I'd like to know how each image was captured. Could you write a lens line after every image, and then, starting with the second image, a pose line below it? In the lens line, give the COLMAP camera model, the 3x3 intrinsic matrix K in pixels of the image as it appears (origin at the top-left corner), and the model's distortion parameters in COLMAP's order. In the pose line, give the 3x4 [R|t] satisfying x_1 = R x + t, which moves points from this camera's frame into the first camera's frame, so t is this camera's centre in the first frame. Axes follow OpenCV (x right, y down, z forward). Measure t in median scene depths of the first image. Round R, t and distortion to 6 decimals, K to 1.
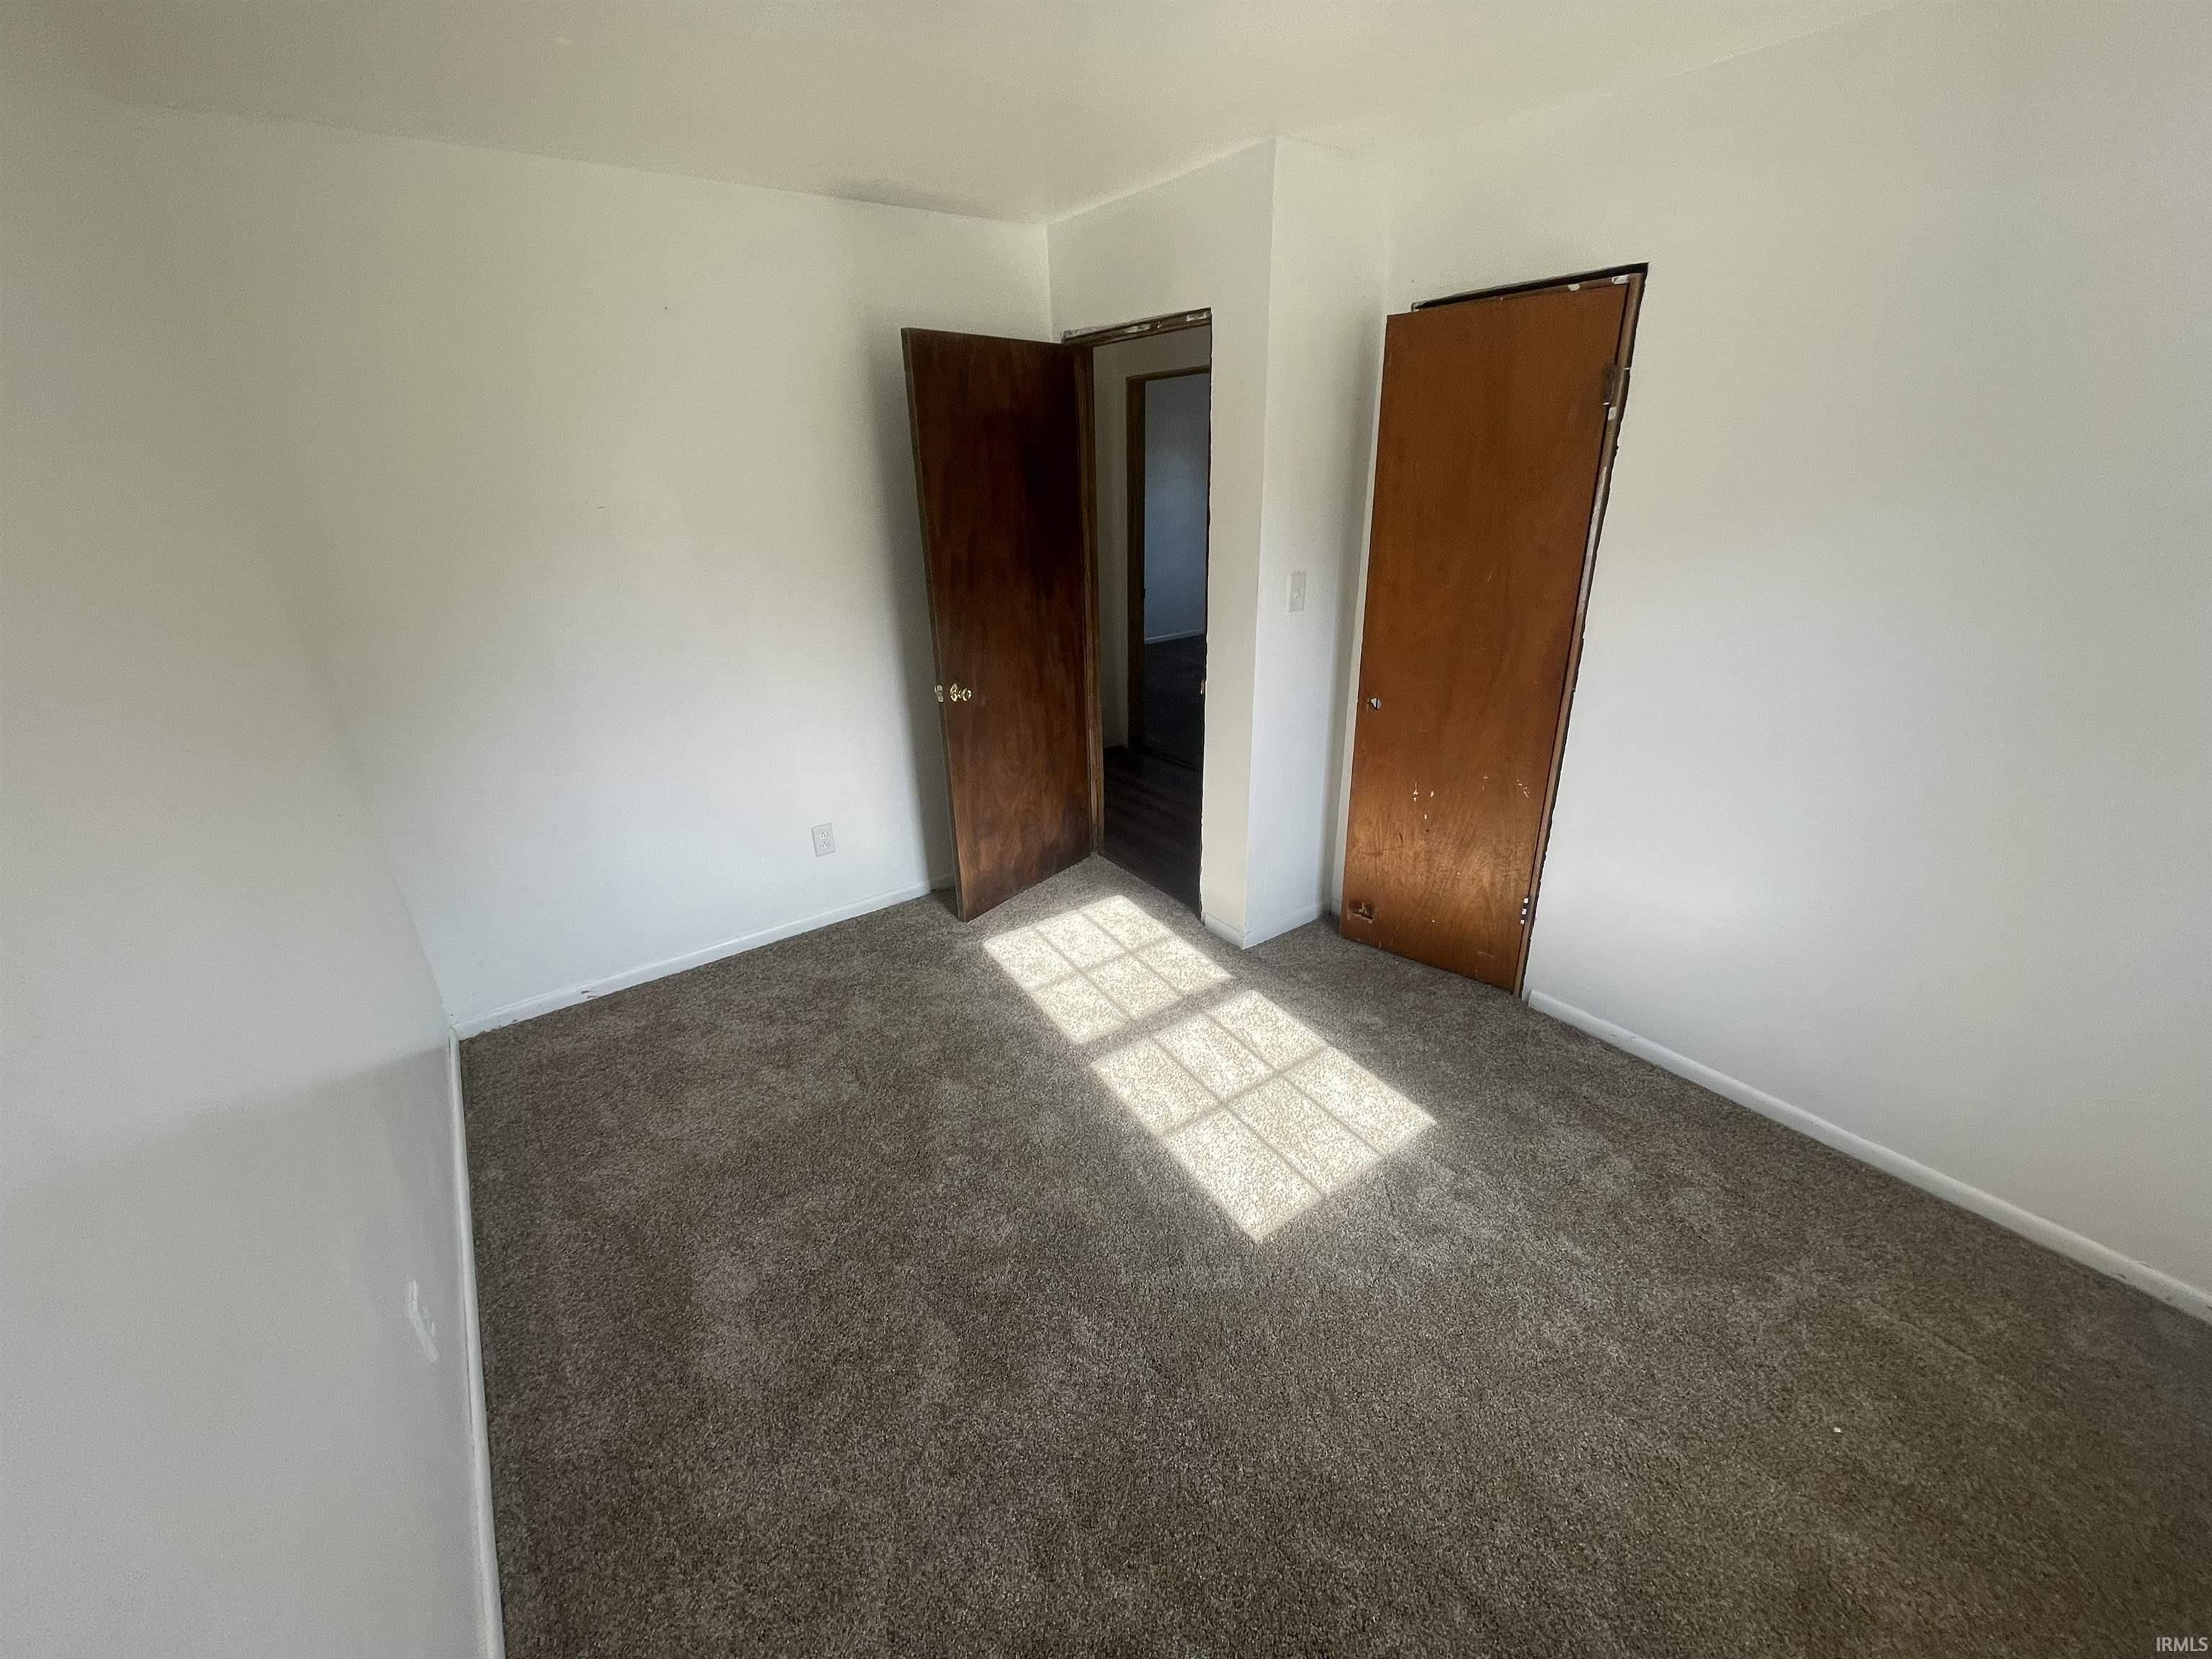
lens RADIAL K [[892.2, 0, 1100.9], [0, 892.2, 827.4], [0, 0, 1]] dist [0.000095, -0.001077]
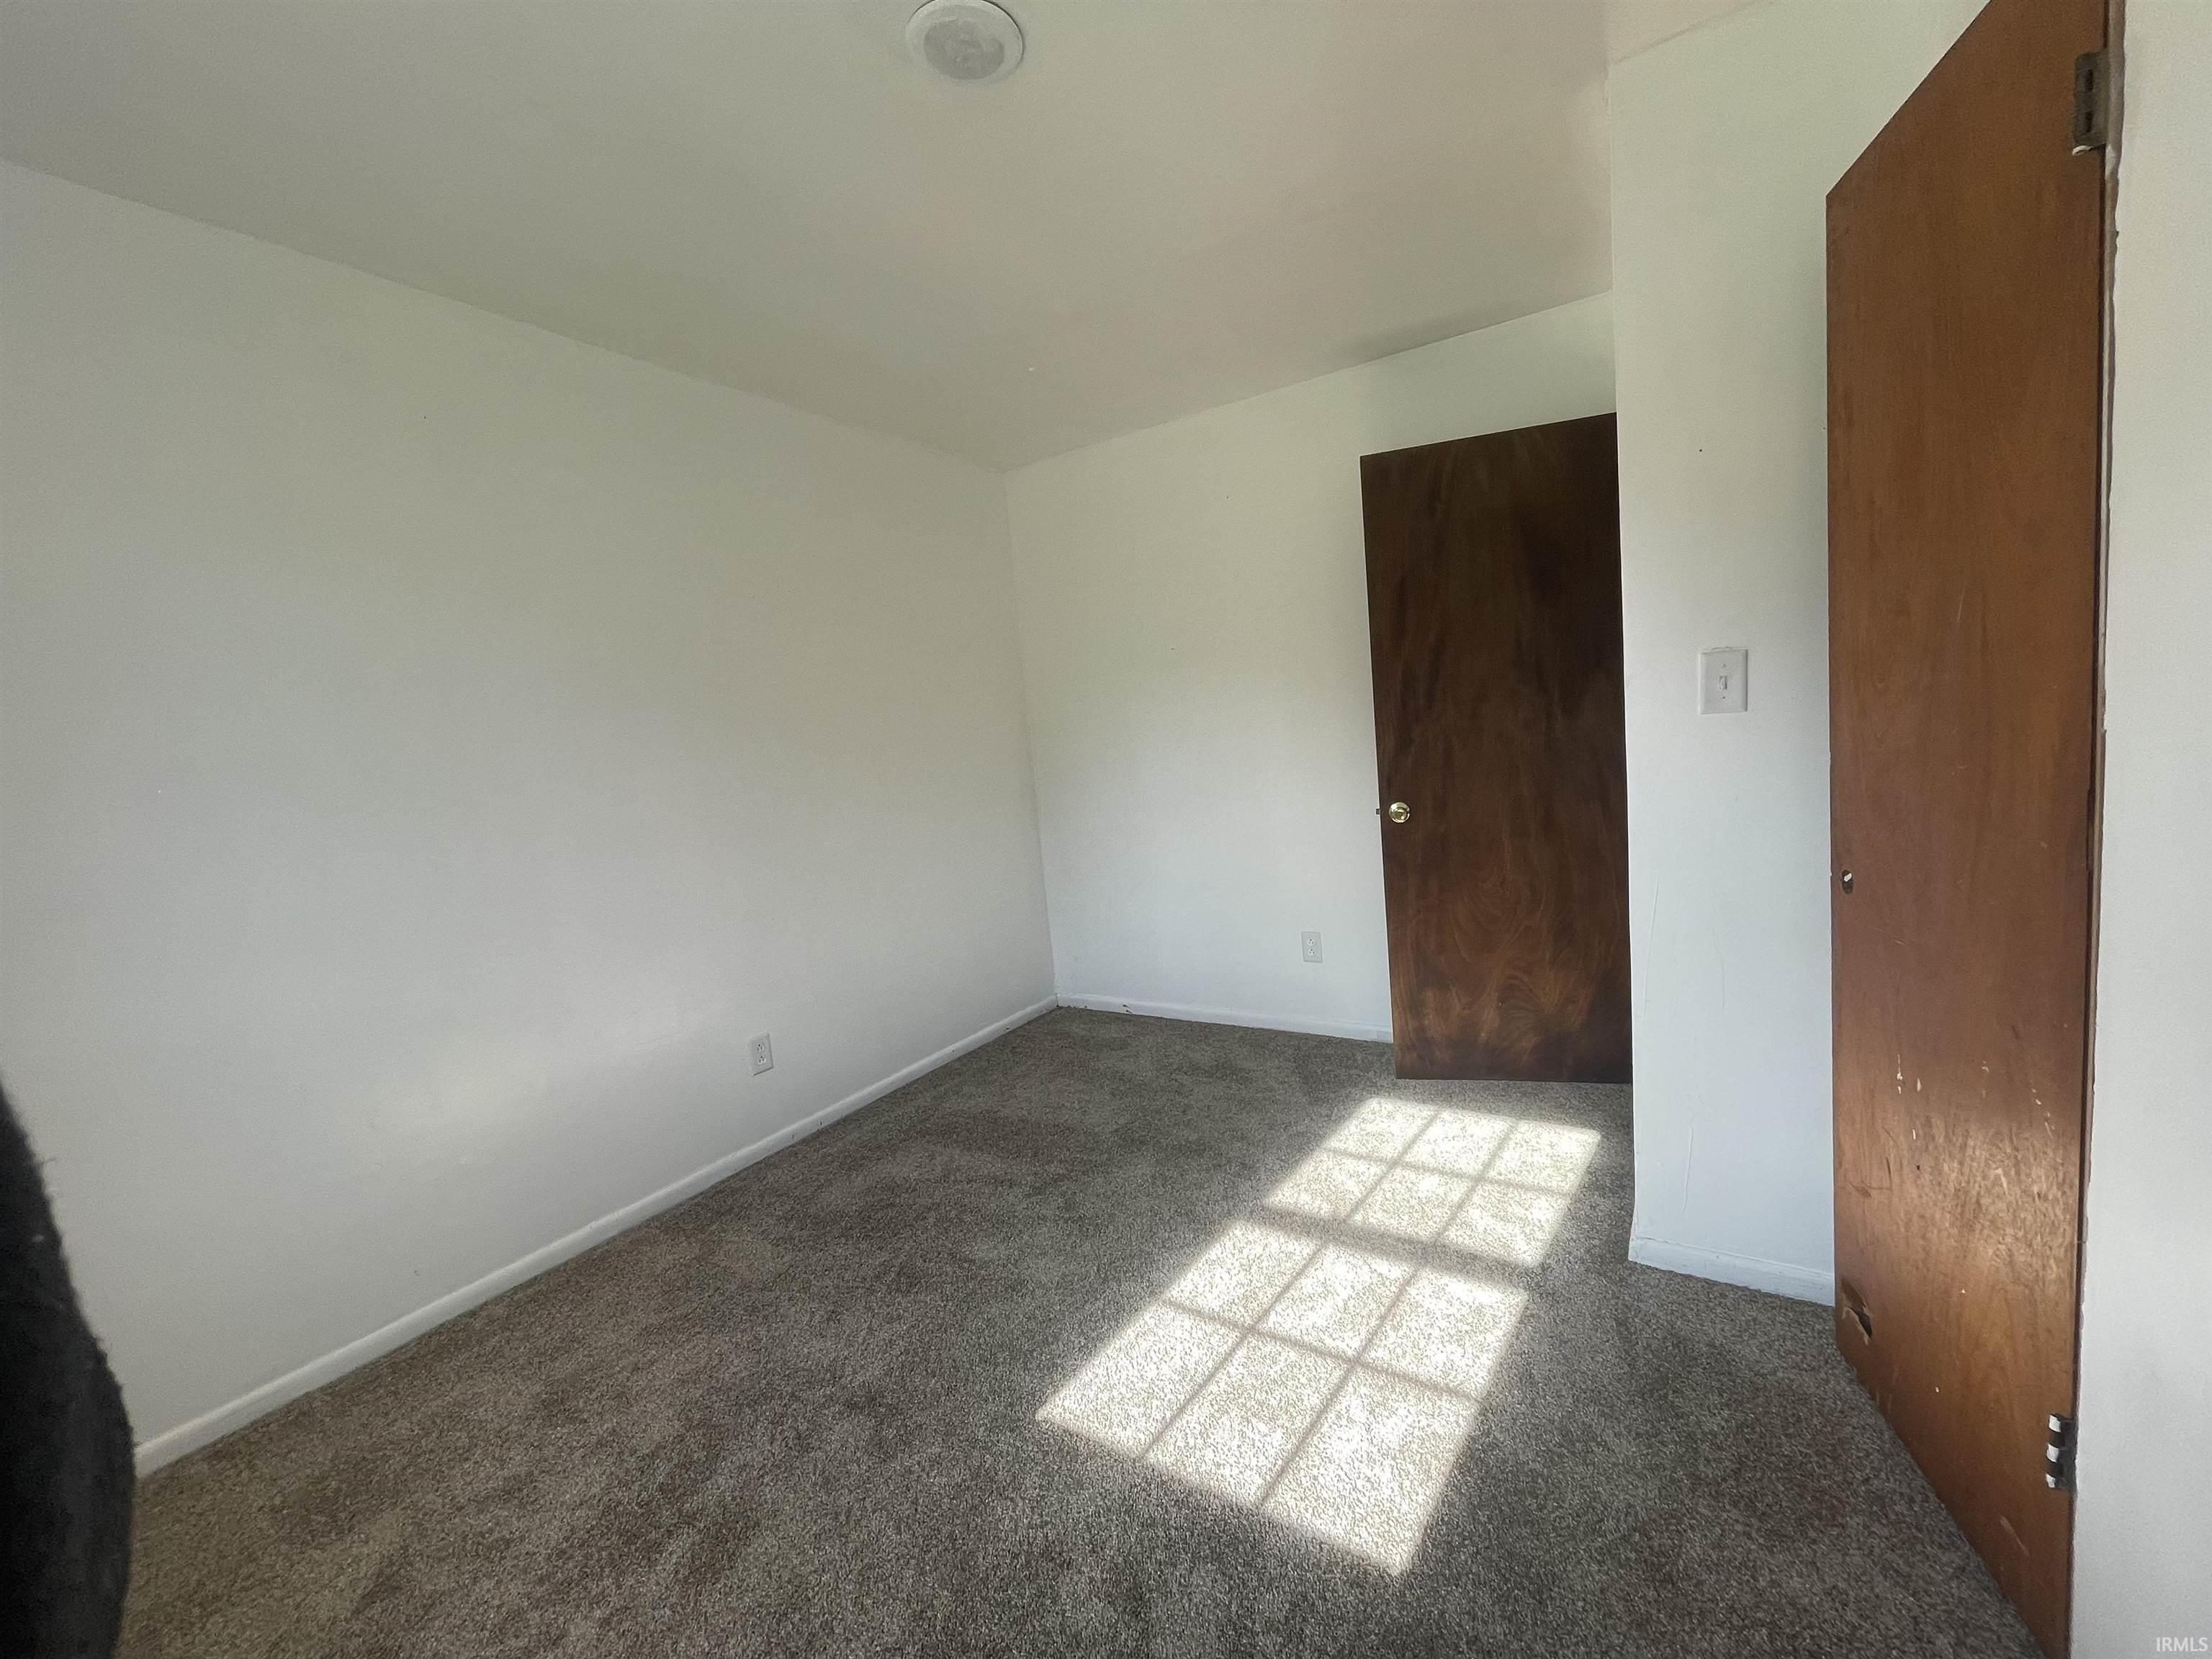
lens RADIAL K [[892.2, 0, 1100.9], [0, 892.2, 827.4], [0, 0, 1]] dist [0.000095, -0.001077]
pose [[0.378148, 0.097308, -0.920617, 0.625134], [-0.288968, 0.957178, -0.017523, -0.034459], [0.879489, 0.272655, 0.390074, 0.416102]]
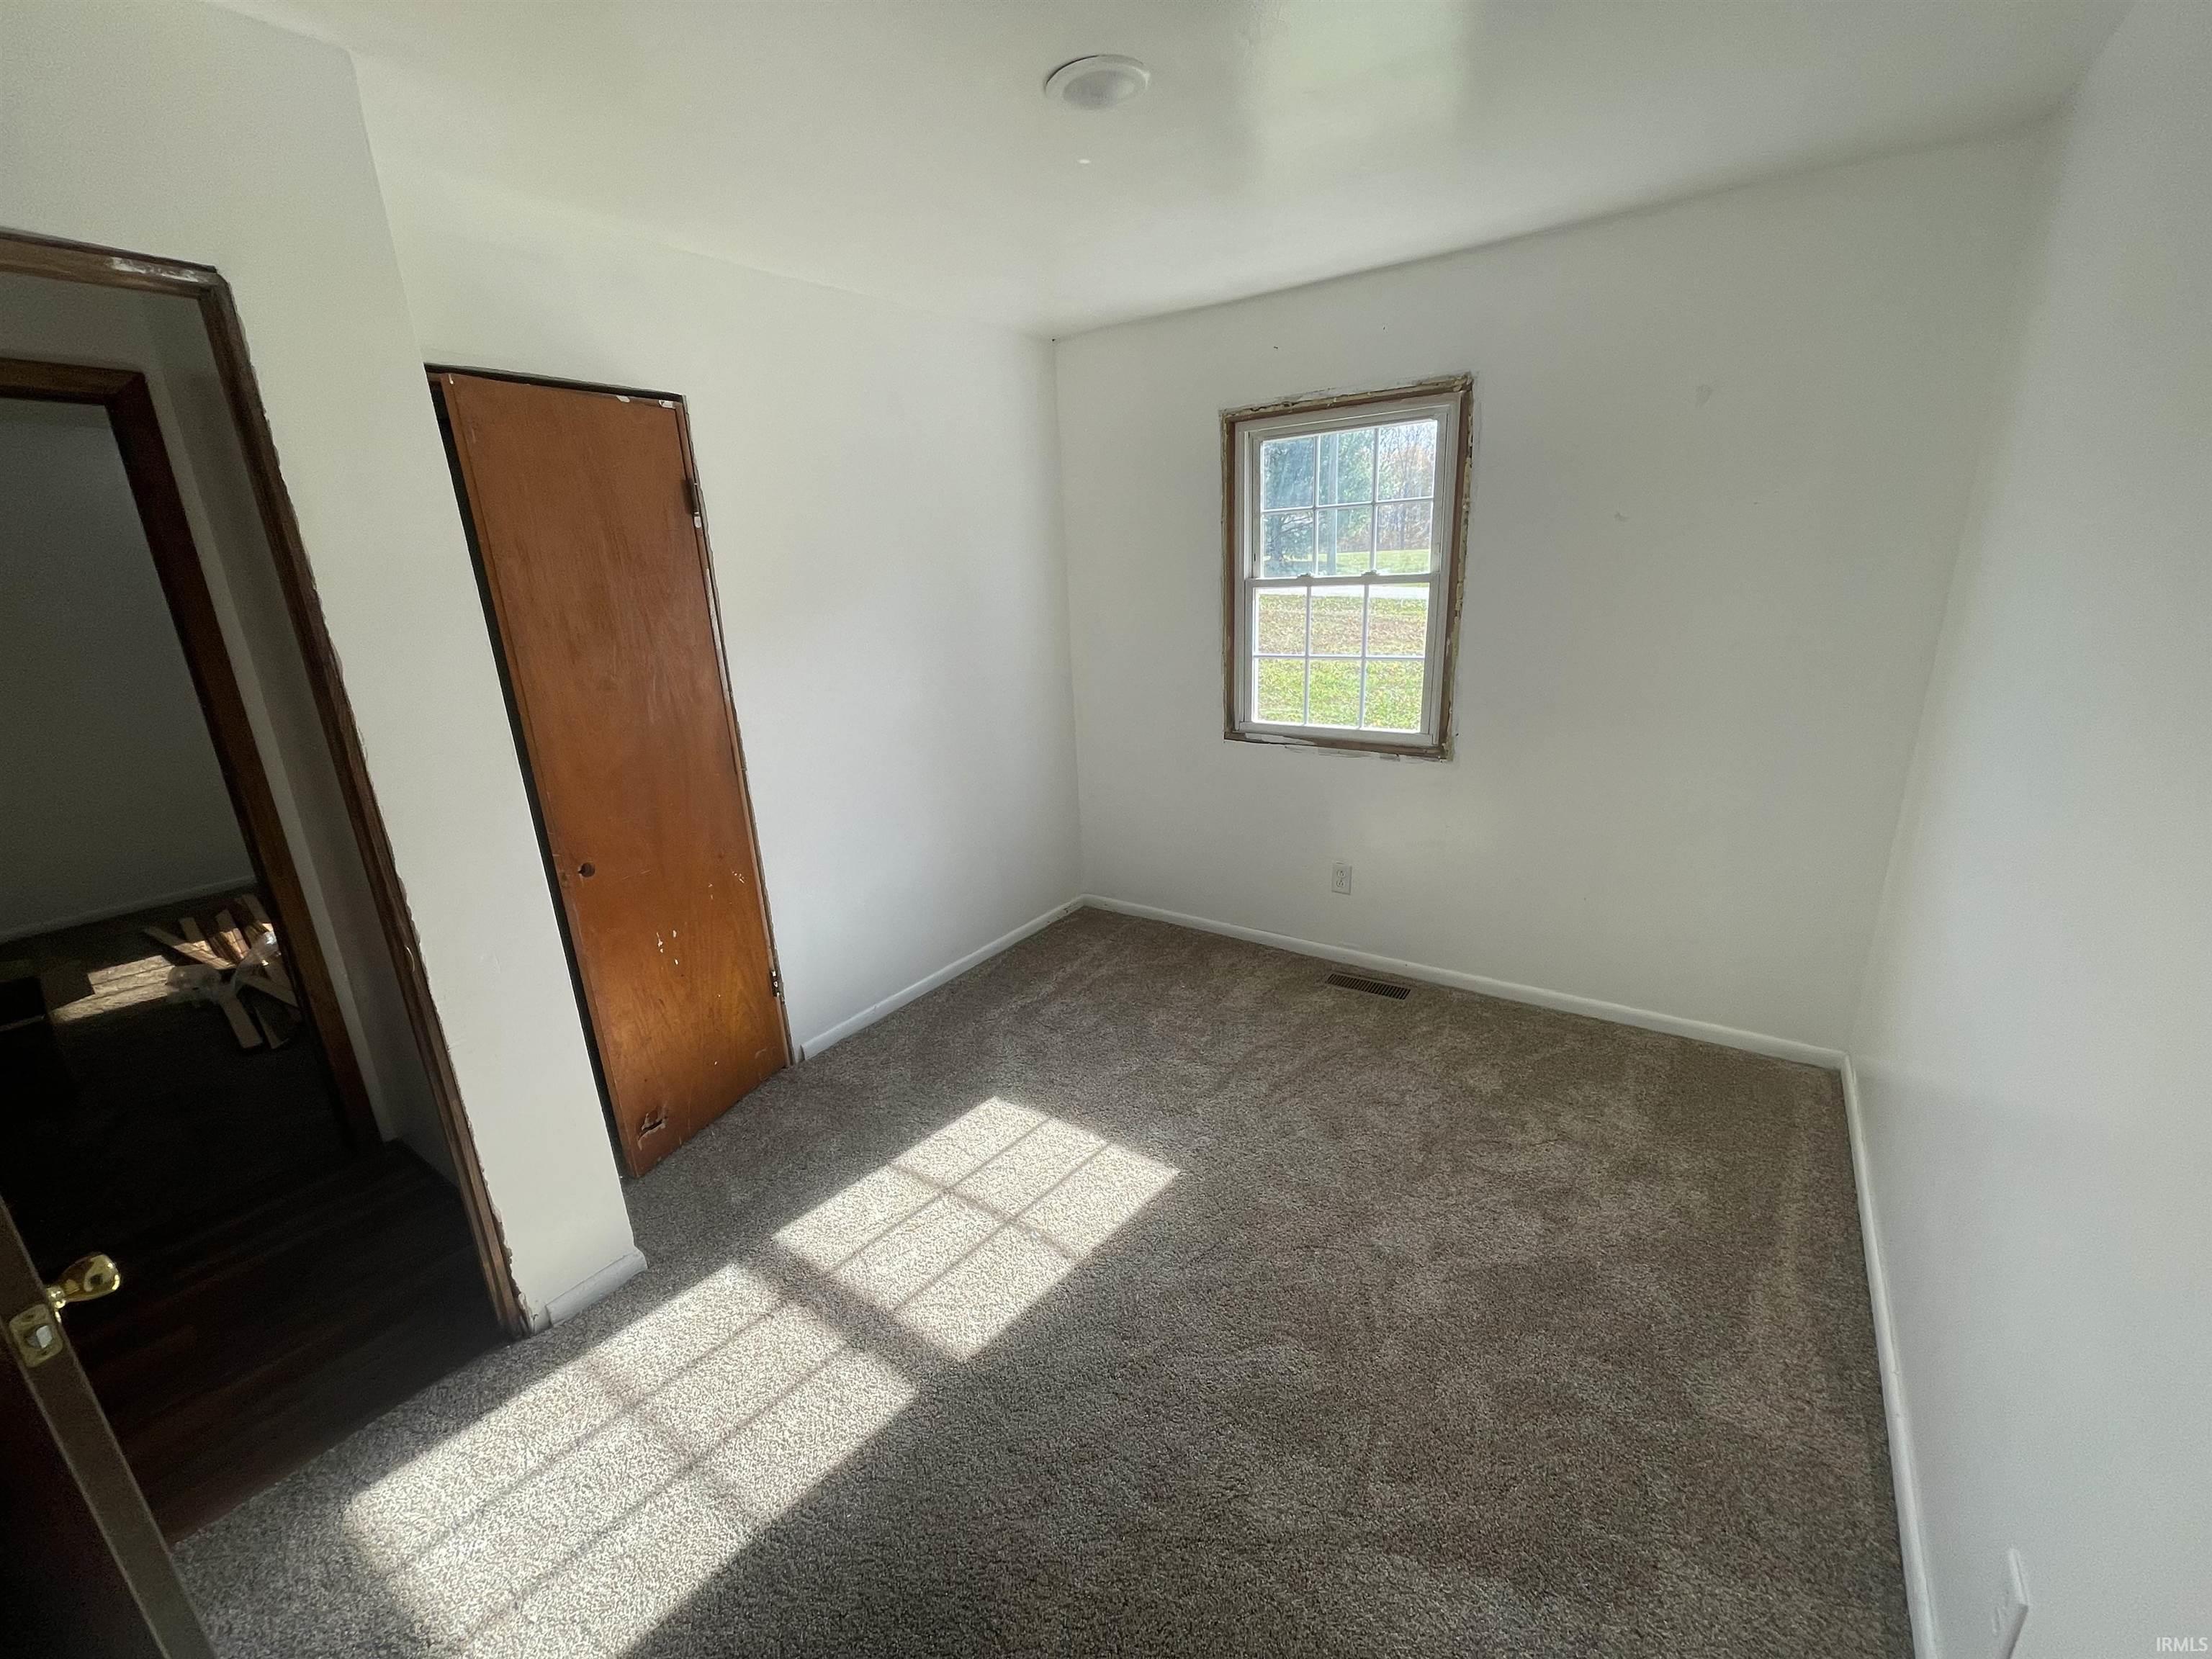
lens RADIAL K [[907.7, 0, 1106.0], [0, 907.7, 829.5], [0, 0, 1]] dist [-0.013227, -0.000306]
pose [[-0.321977, -0.234903, 0.917143, -0.551656], [0.410778, 0.838134, 0.358877, -0.268217], [-0.852990, 0.492293, -0.173366, 0.752526]]
